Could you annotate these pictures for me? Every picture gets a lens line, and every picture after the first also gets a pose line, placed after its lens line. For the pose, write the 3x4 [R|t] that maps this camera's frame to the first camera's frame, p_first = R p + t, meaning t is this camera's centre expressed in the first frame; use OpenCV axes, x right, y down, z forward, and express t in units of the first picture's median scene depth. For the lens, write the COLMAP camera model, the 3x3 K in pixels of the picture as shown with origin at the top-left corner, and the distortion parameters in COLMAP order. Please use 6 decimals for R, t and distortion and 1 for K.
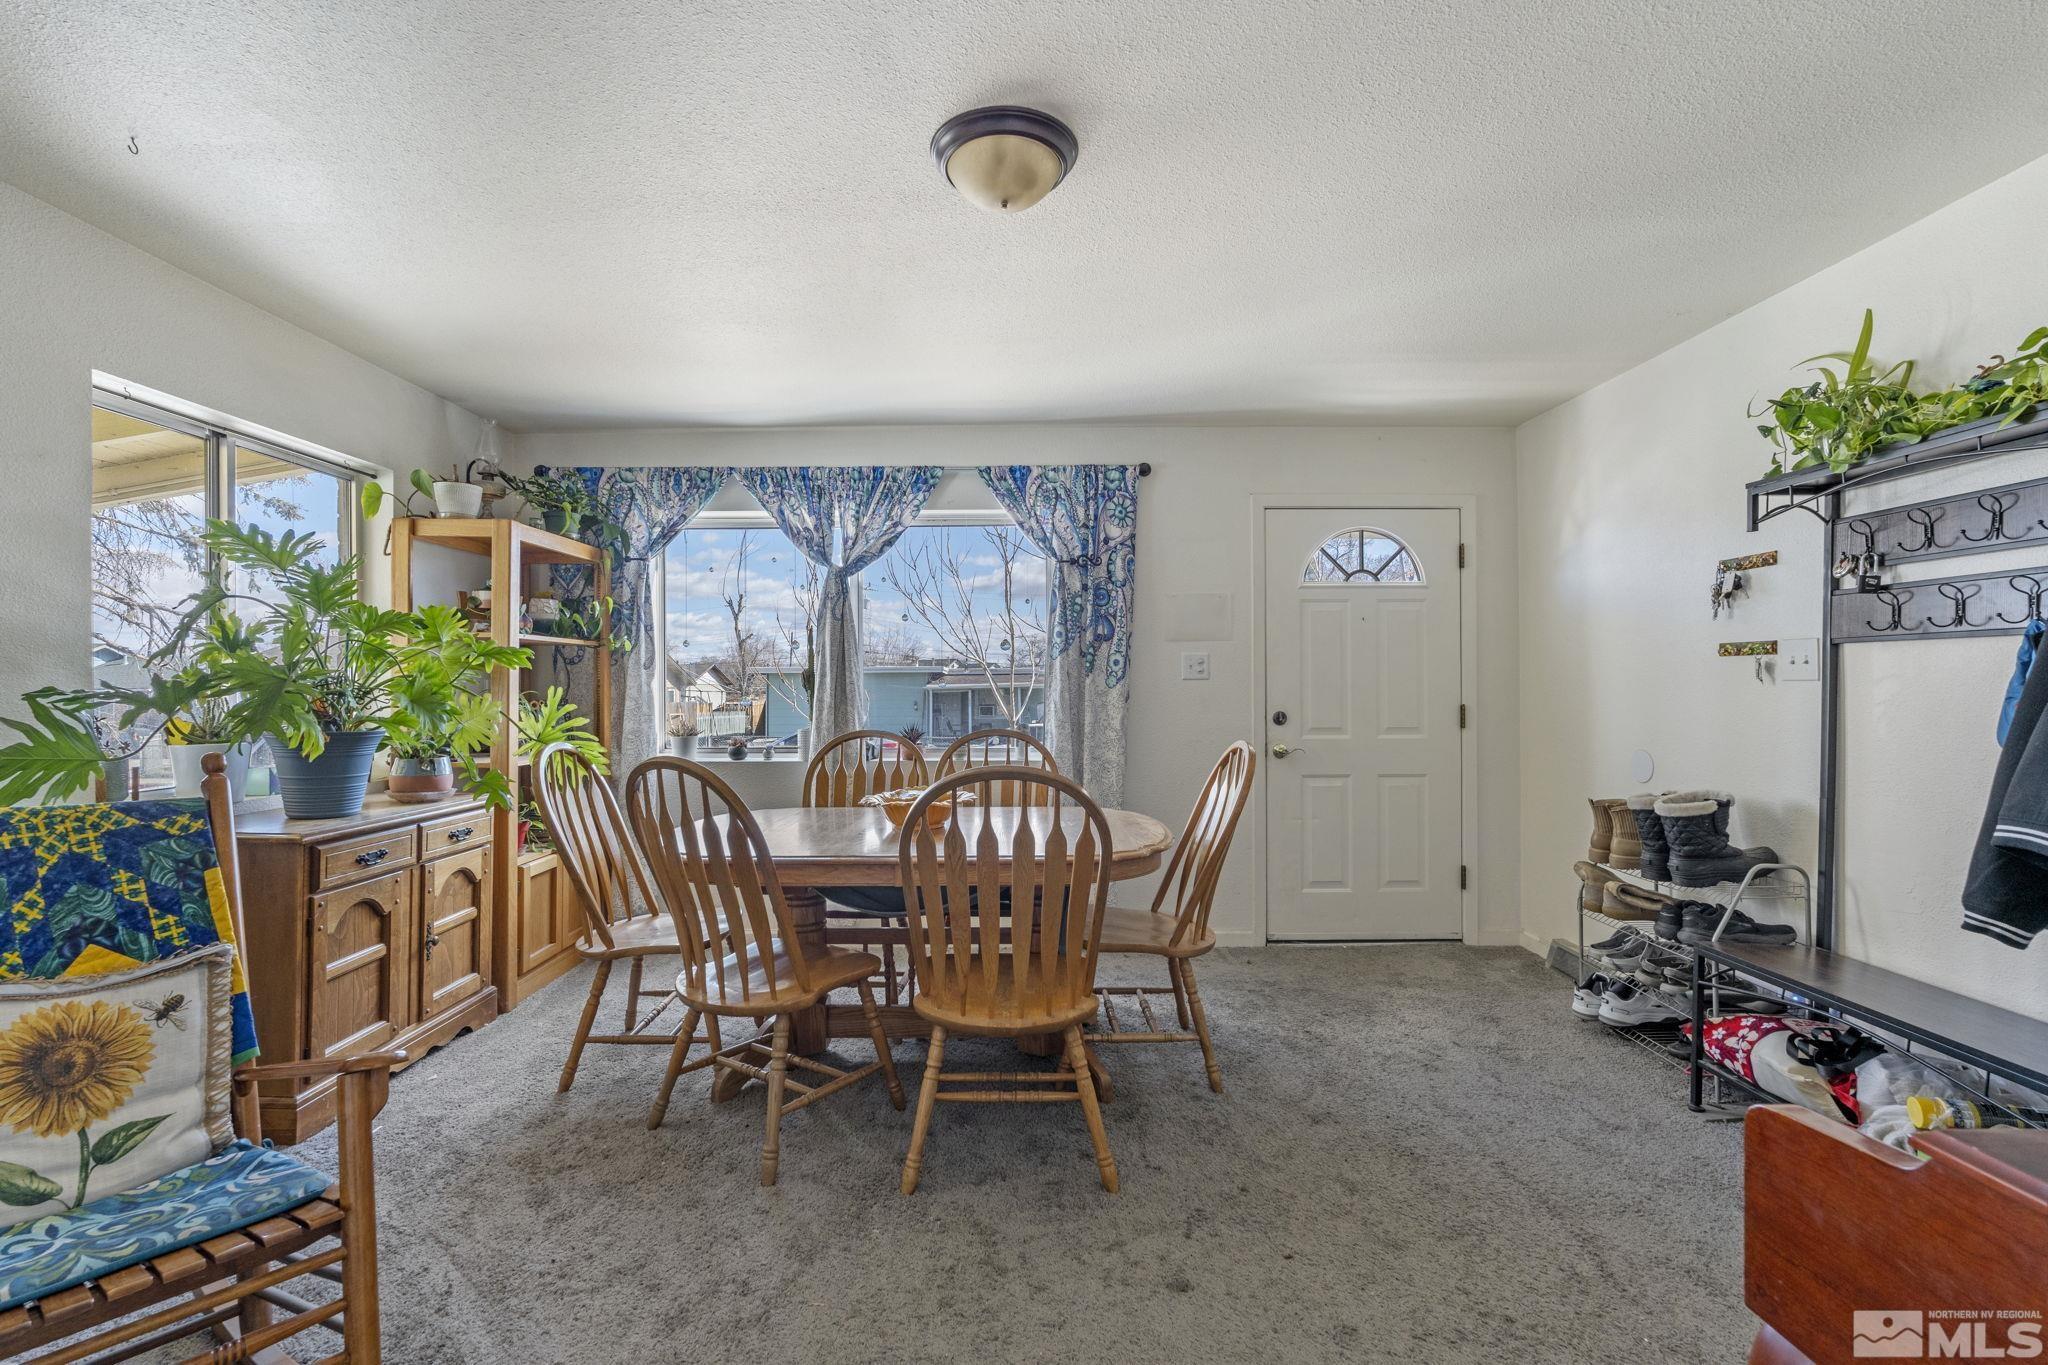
lens RADIAL K [[908.0, 0, 1033.4], [0, 908.0, 678.8], [0, 0, 1]] dist [-0.001779, 0.000037]
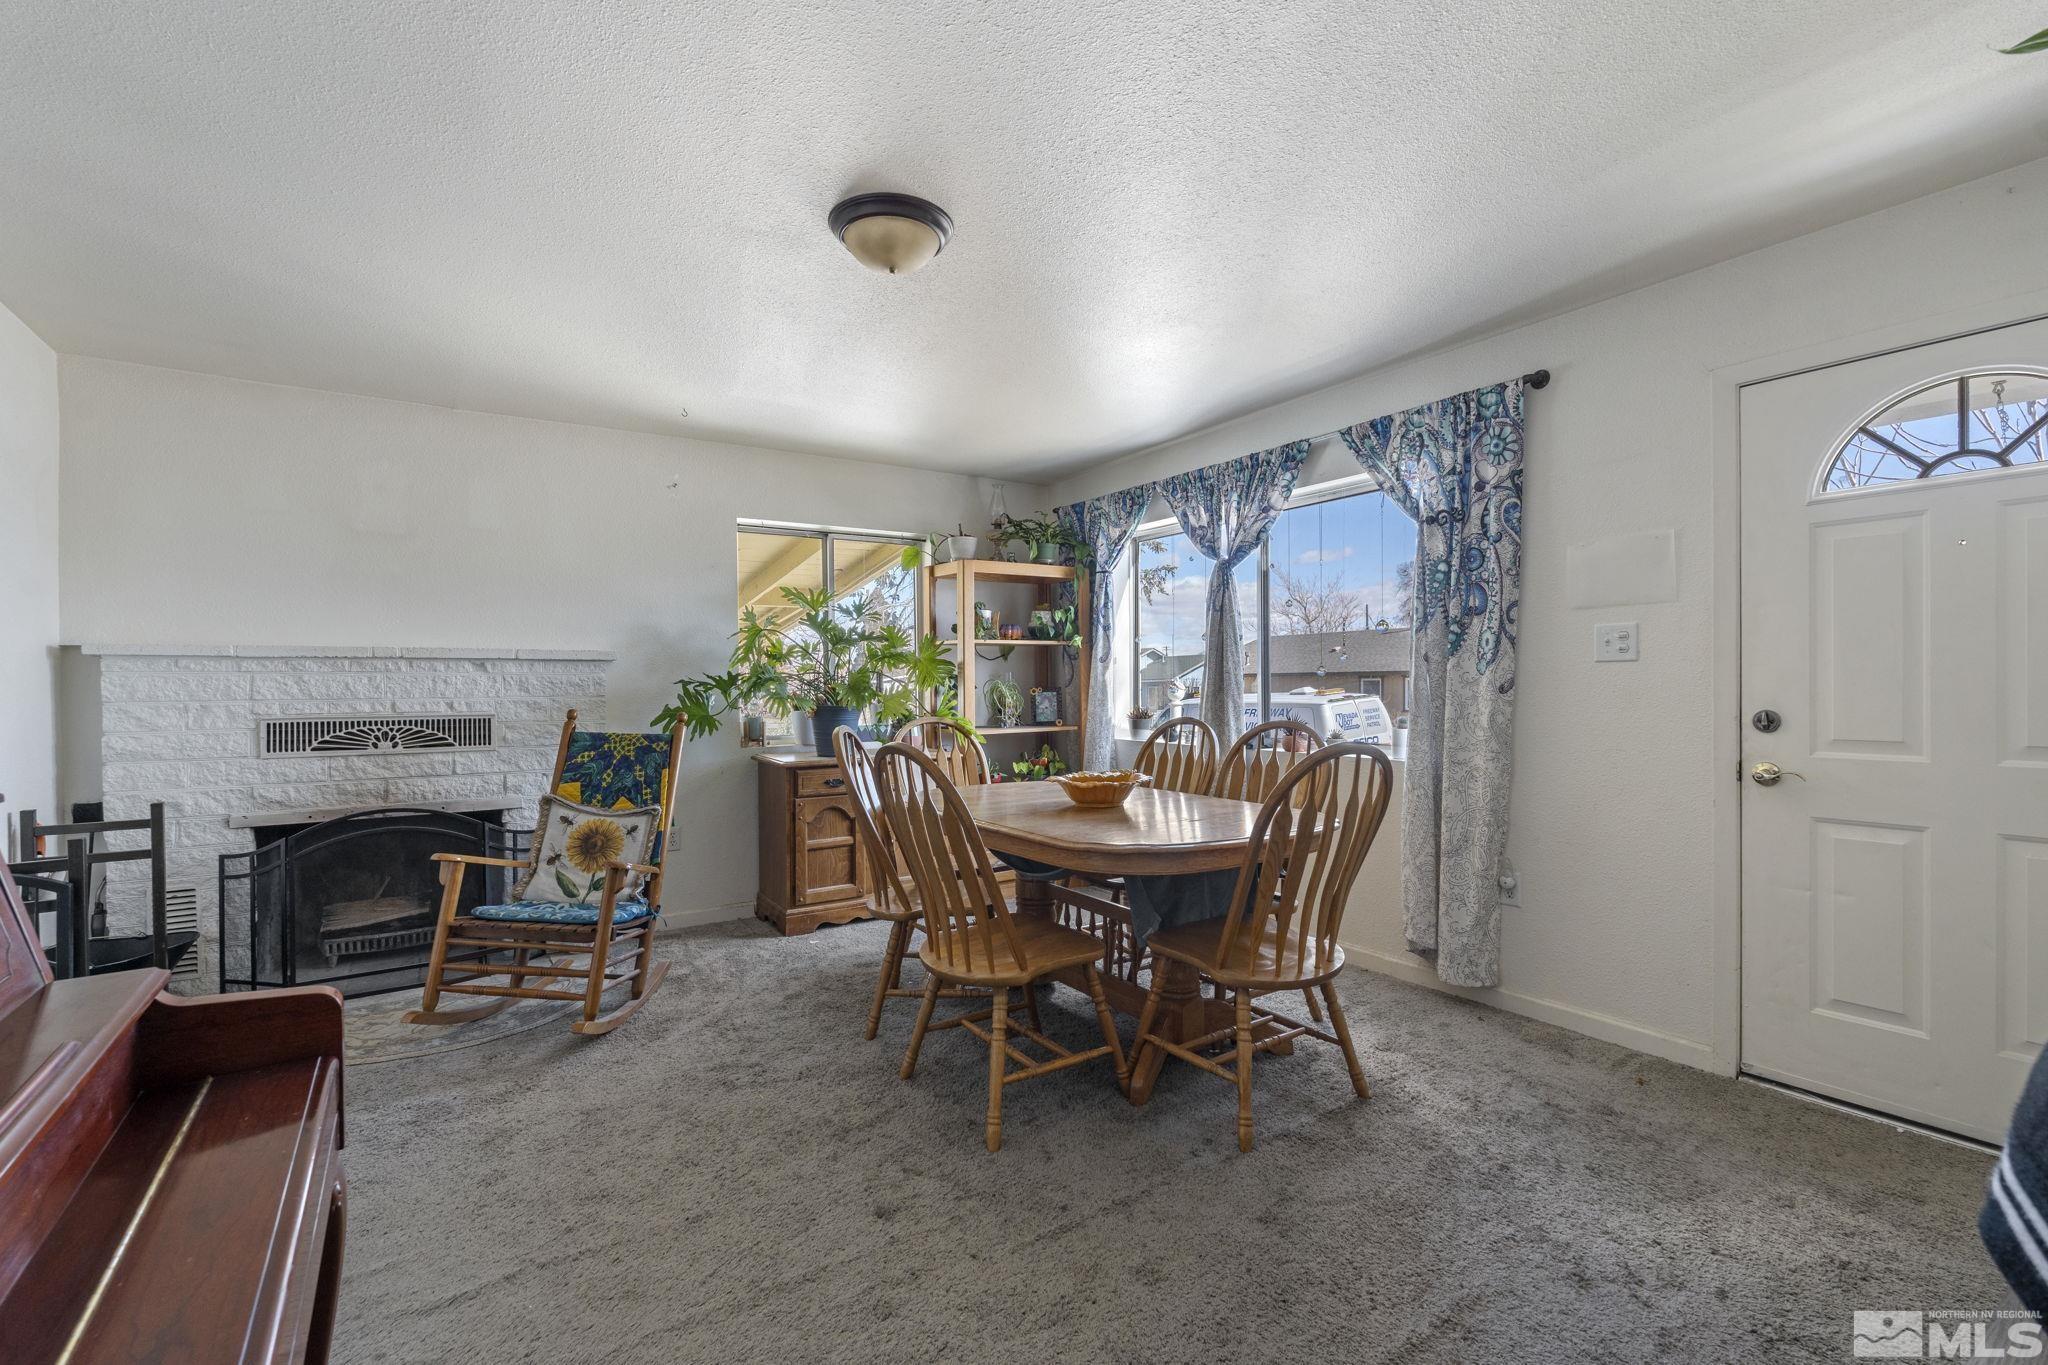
lens RADIAL K [[893.3, 0, 994.0], [0, 893.3, 685.5], [0, 0, 1]] dist [-0.001126, 0.000008]
pose [[0.540997, 0.002177, -0.841021, 0.500846], [0.014718, 0.999819, 0.012056, 0.003801], [0.840895, -0.018901, 0.540868, 0.230087]]
